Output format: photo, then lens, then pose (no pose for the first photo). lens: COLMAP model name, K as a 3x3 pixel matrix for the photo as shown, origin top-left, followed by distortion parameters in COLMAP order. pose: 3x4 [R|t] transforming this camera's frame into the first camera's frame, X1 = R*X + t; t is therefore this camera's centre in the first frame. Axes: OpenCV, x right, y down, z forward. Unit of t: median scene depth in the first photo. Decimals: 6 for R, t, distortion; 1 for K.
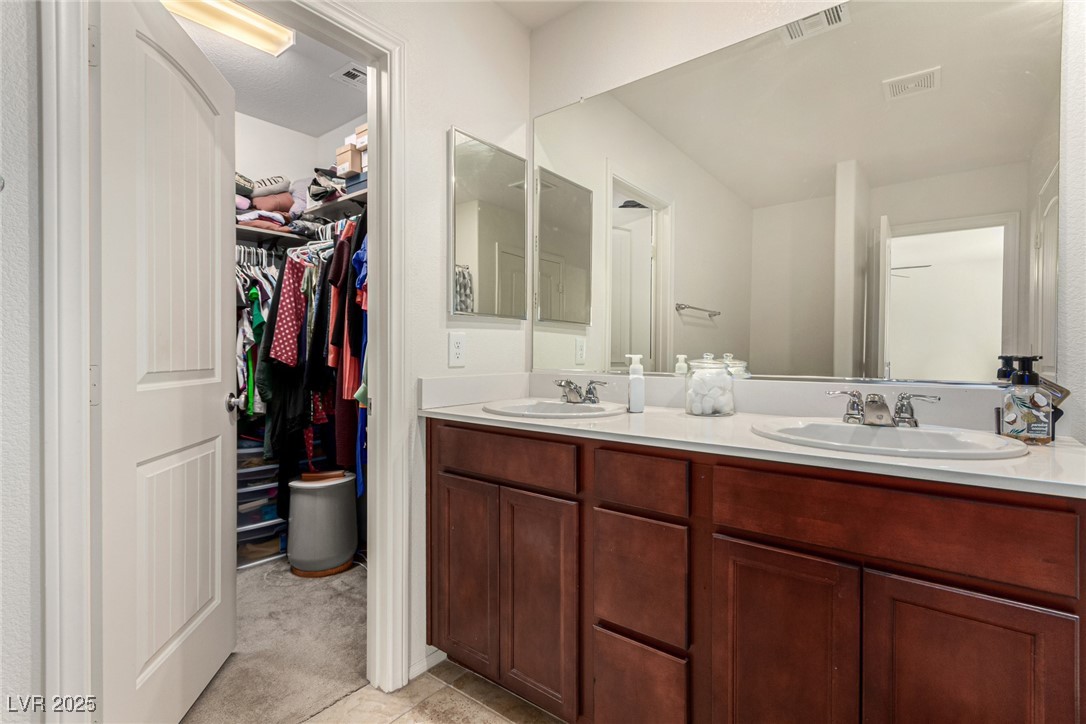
lens RADIAL K [[505.8, 0, 540.4], [0, 505.8, 359.9], [0, 0, 1]] dist [-0.001216, 0.000493]
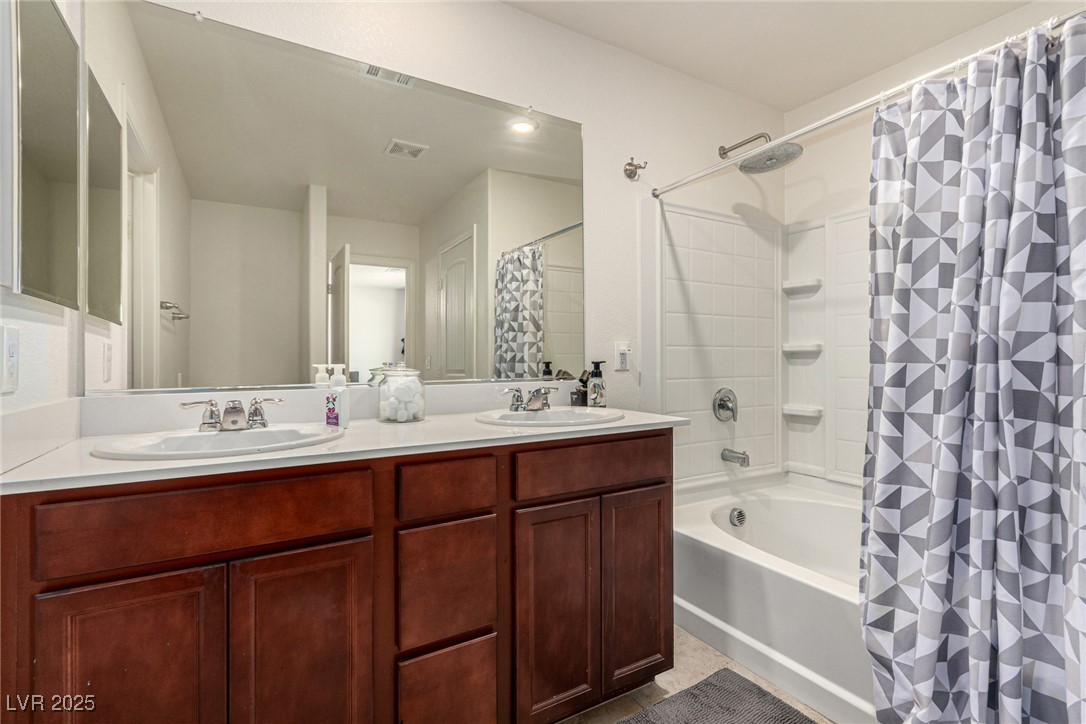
lens RADIAL K [[505.8, 0, 543.7], [0, 505.8, 362.8], [0, 0, 1]] dist [-0.001216, 0.000493]
pose [[0.355233, -0.013028, 0.934687, -0.468945], [0.020350, 0.999774, 0.006201, -0.009889], [-0.934556, 0.016818, 0.355418, 0.309706]]
